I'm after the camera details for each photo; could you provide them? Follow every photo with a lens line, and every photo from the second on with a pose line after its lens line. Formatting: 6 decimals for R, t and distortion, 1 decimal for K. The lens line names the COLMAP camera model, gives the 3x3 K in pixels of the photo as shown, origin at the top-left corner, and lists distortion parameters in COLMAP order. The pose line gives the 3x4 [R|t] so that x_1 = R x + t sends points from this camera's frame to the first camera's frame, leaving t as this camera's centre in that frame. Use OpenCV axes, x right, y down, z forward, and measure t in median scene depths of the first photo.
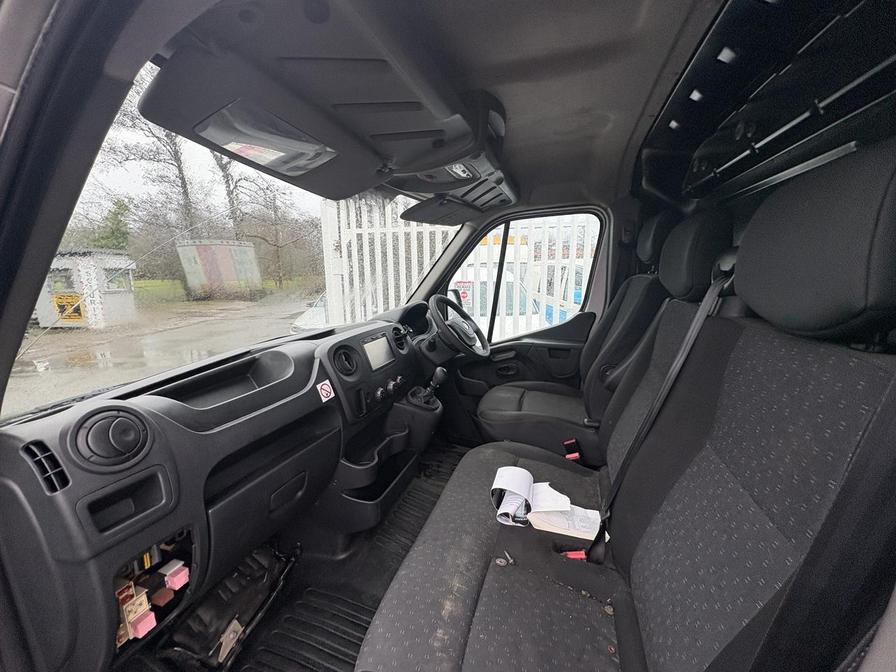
lens RADIAL K [[355.6, 0, 447.8], [0, 355.6, 337.1], [0, 0, 1]] dist [0.001230, -0.000234]
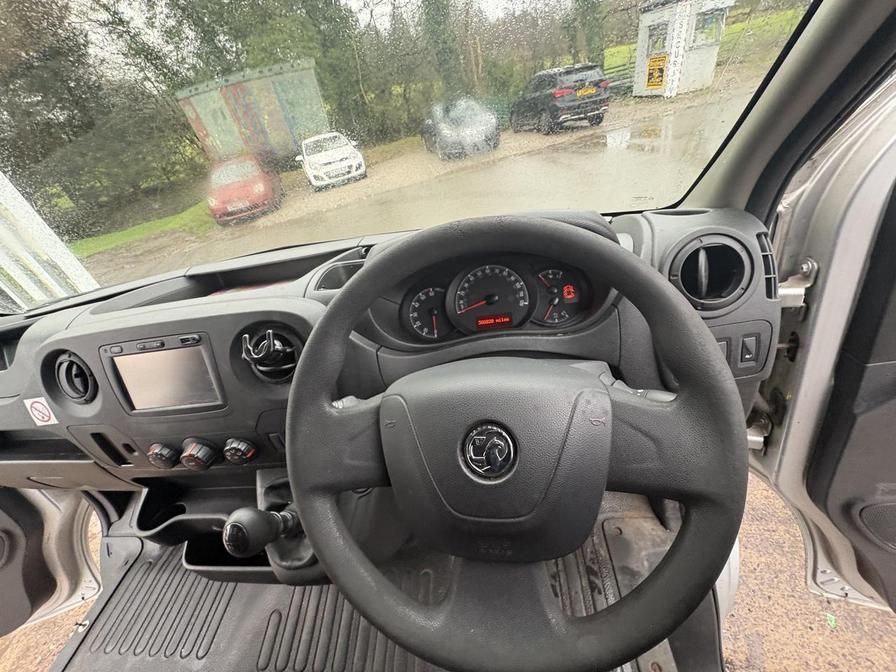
lens RADIAL K [[354.9, 0, 449.0], [0, 354.9, 336.8], [0, 0, 1]] dist [0.001351, 0.000098]
pose [[0.236759, 0.533626, -0.811904, 0.184377], [0.016052, 0.833401, 0.552435, -0.206222], [0.971436, -0.143826, 0.188749, 1.138472]]
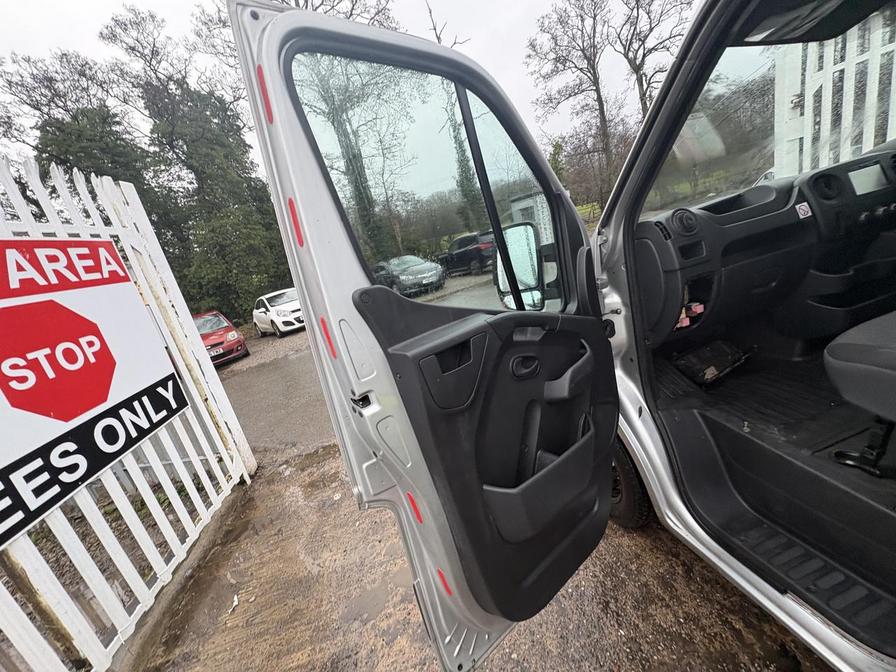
lens RADIAL K [[354.9, 0, 449.0], [0, 354.9, 336.8], [0, 0, 1]] dist [0.001351, 0.000098]
pose [[0.520756, 0.123364, -0.844745, 0.095617], [0.077484, 0.978590, 0.190677, 0.182073], [0.850182, -0.164750, 0.500048, -0.584388]]
